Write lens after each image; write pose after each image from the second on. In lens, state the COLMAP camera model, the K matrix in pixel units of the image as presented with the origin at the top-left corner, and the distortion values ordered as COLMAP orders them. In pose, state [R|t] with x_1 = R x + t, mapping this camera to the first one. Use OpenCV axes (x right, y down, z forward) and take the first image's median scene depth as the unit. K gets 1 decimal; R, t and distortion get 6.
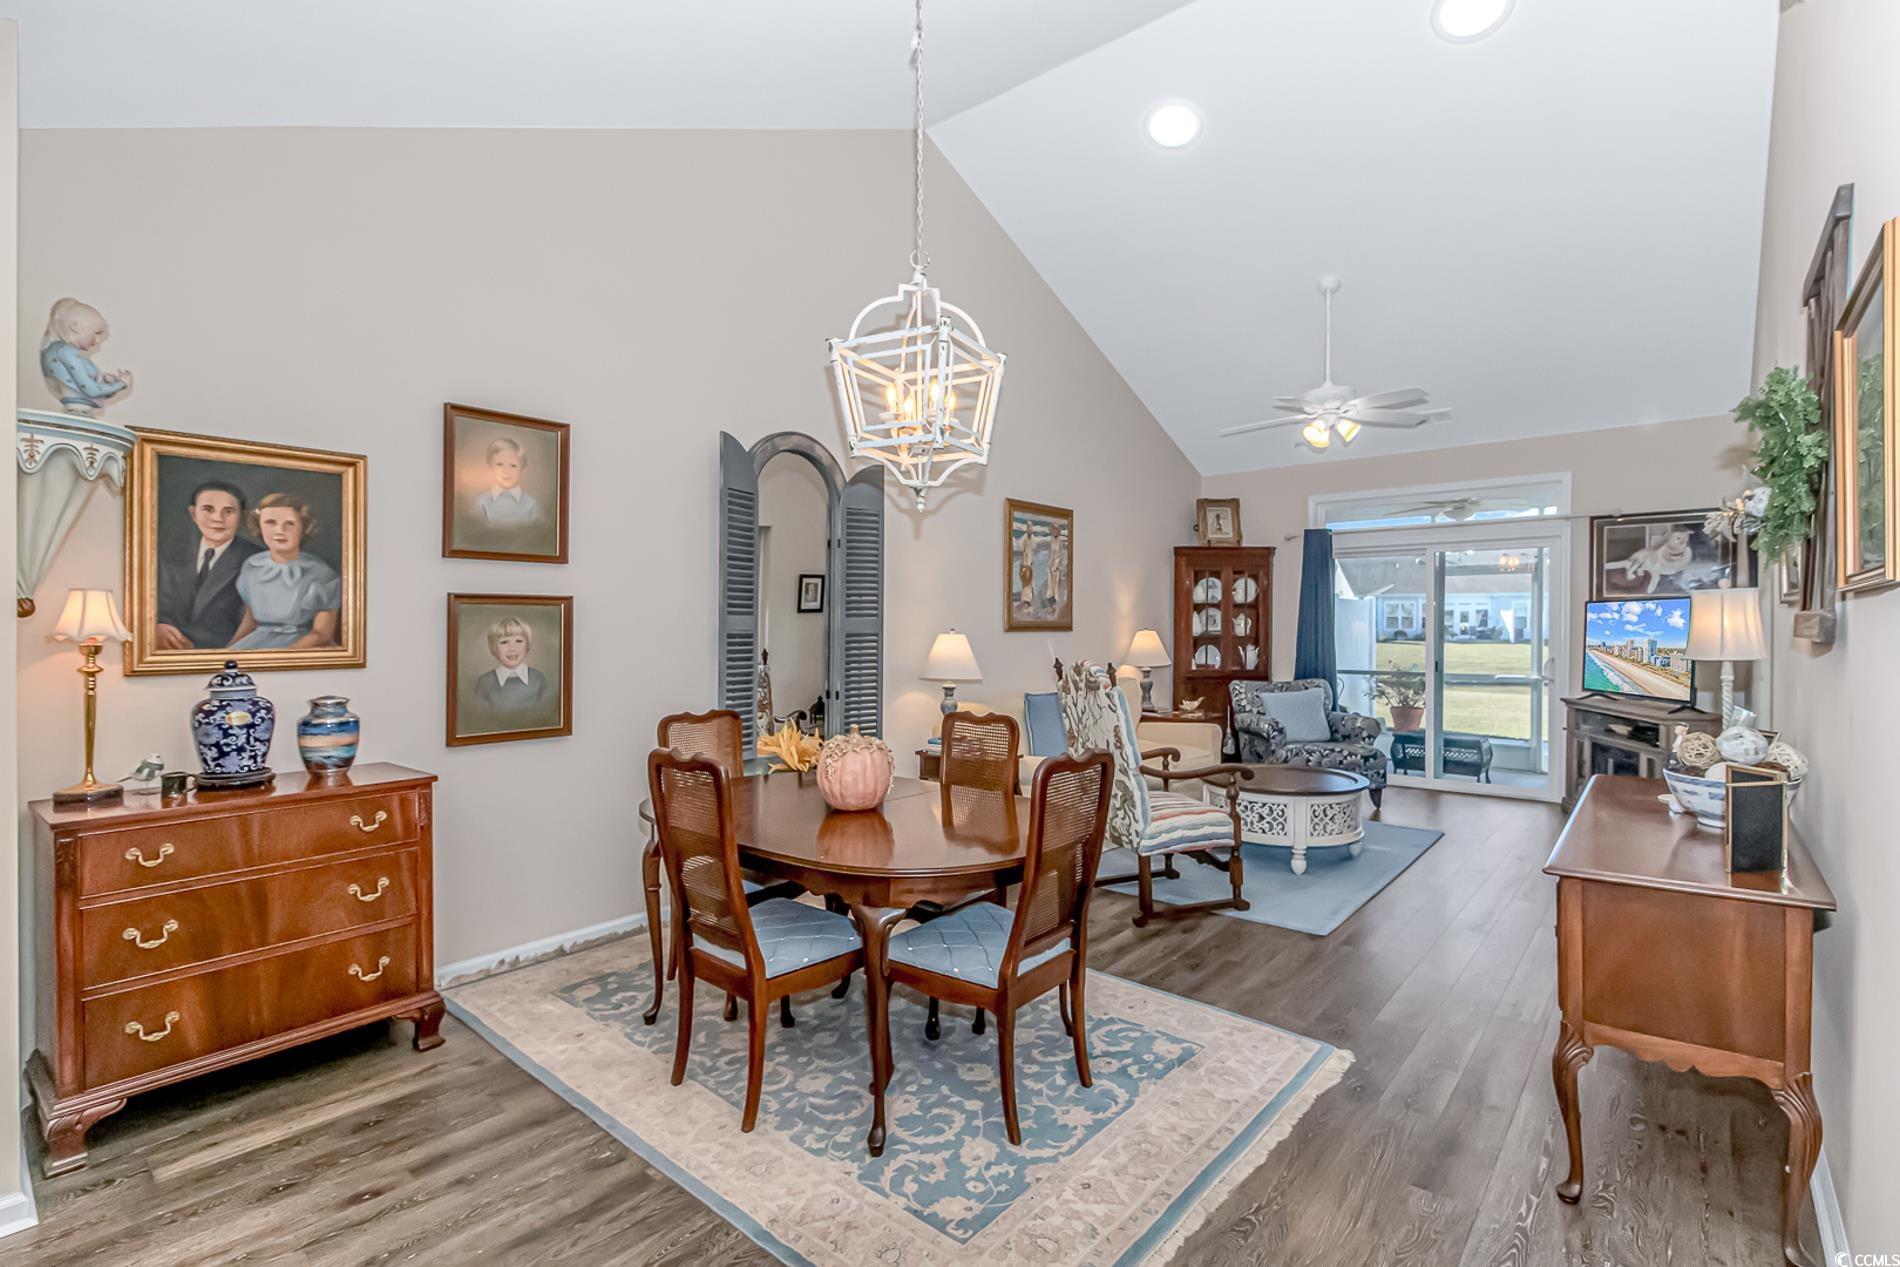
lens RADIAL K [[882.5, 0, 960.8], [0, 882.5, 631.3], [0, 0, 1]] dist [-0.003436, -0.000579]
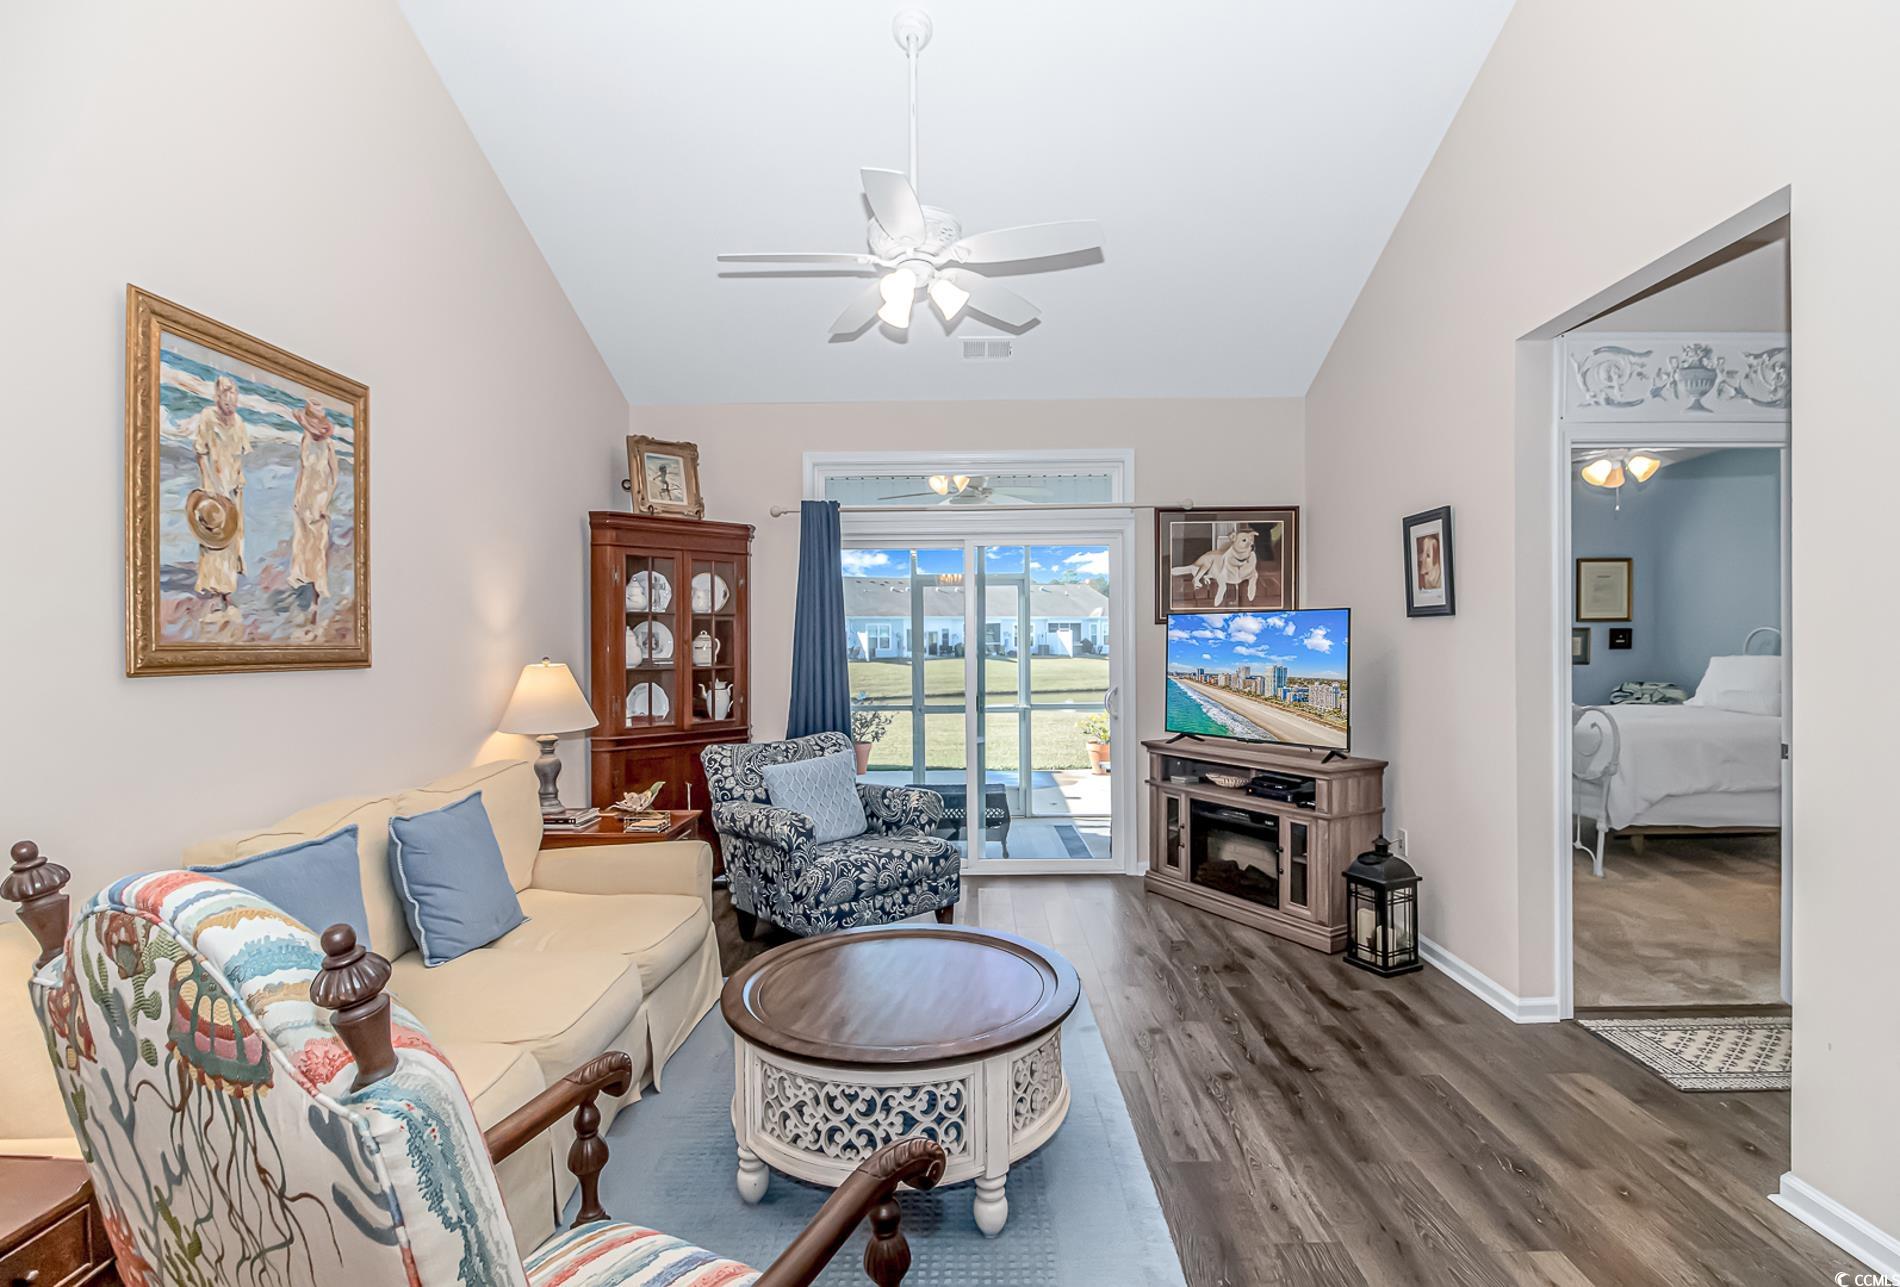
lens RADIAL K [[895.8, 0, 982.7], [0, 895.8, 651.5], [0, 0, 1]] dist [-0.000065, -0.011983]
pose [[0.760047, -0.011795, 0.649761, 0.082115], [0.013180, 0.999909, 0.002734, -0.006344], [-0.649735, 0.006485, 0.760133, 0.551869]]
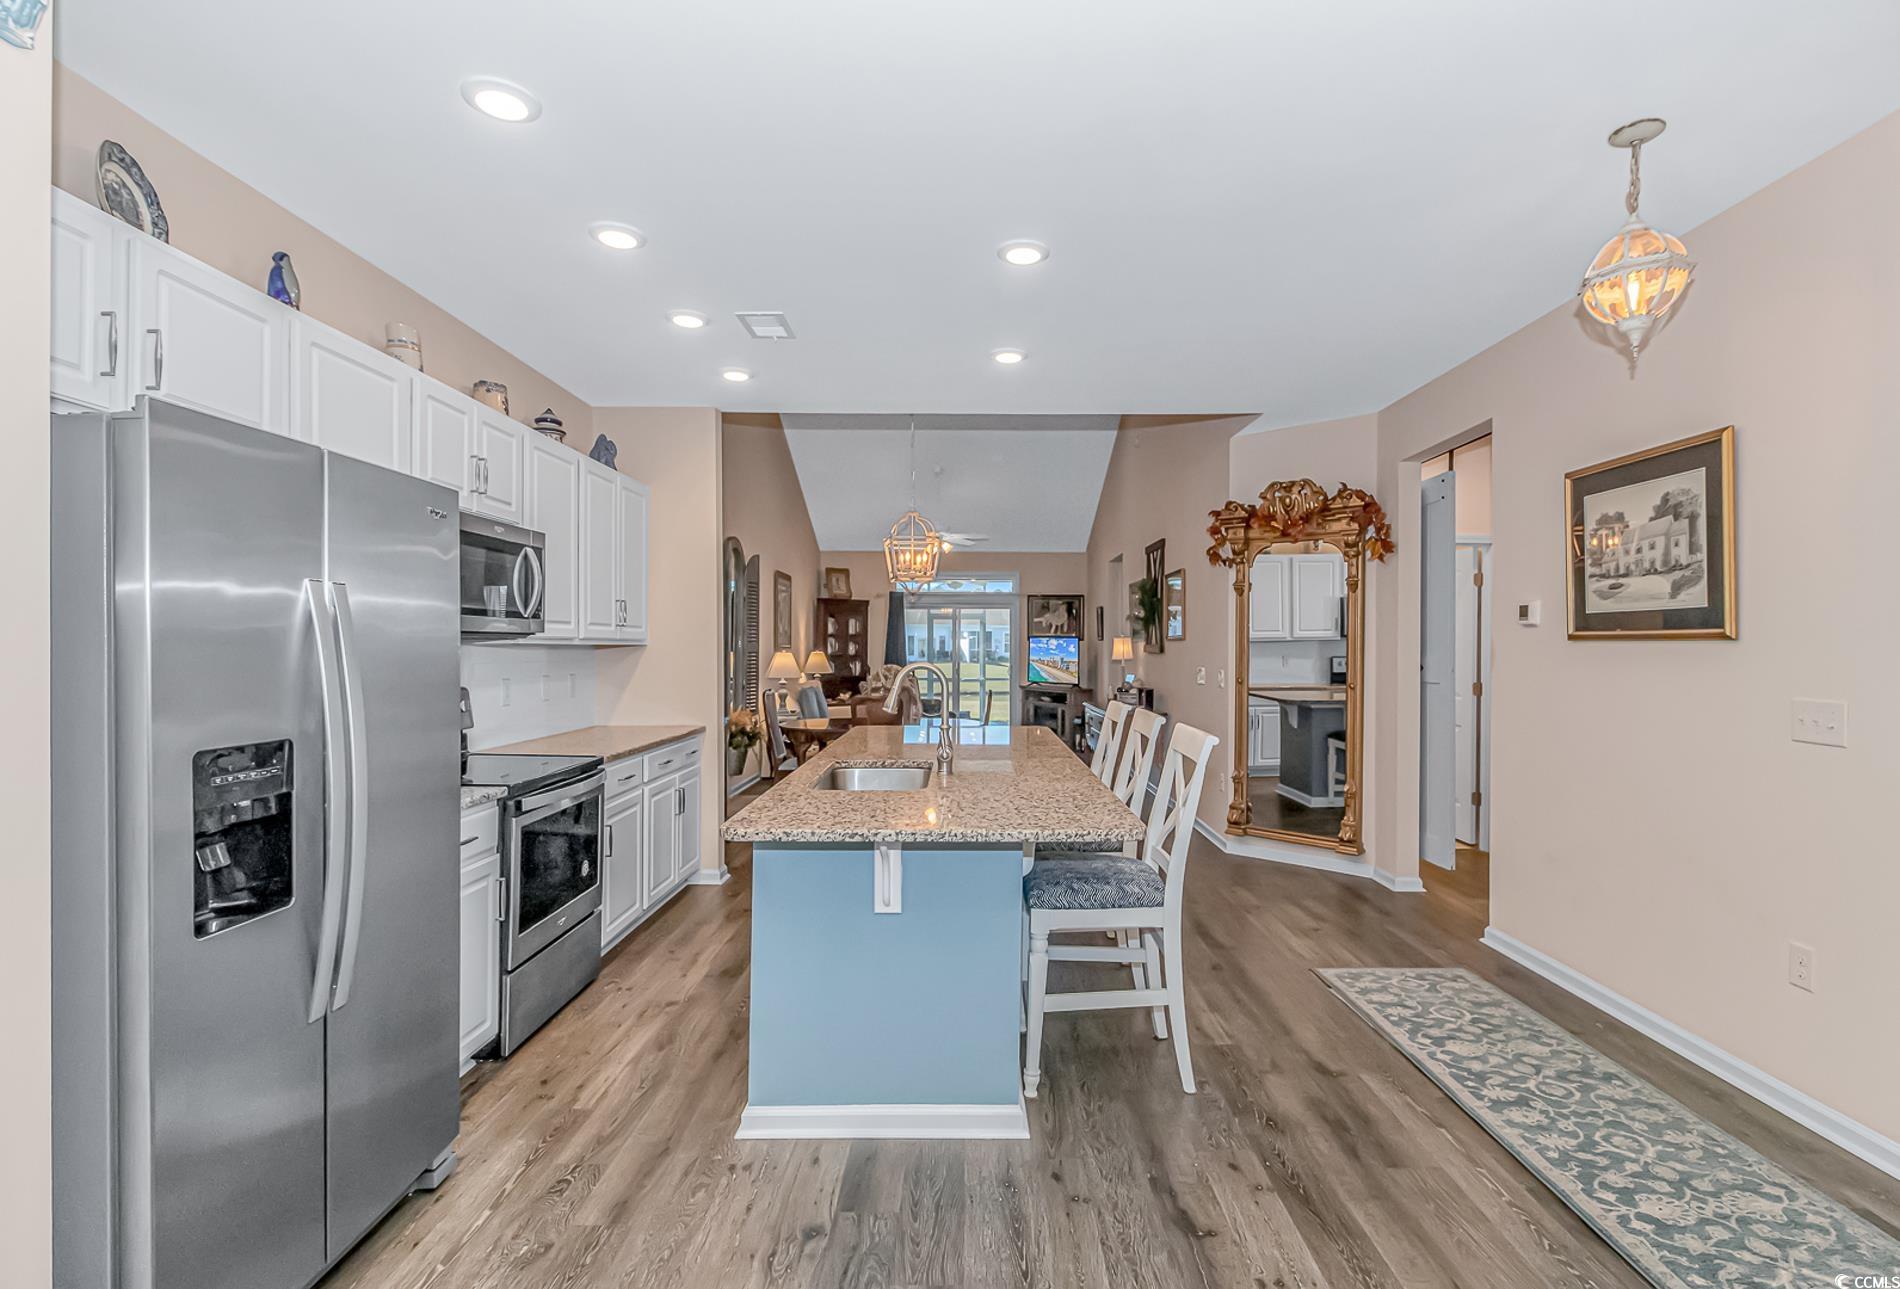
lens RADIAL K [[895.8, 0, 982.7], [0, 895.8, 652.5], [0, 0, 1]] dist [-0.000065, -0.011983]
pose [[0.757887, 0.001642, 0.652384, -0.775805], [0.000418, 0.999995, -0.003004, 0.007507], [-0.652386, 0.002549, 0.757883, -0.532238]]
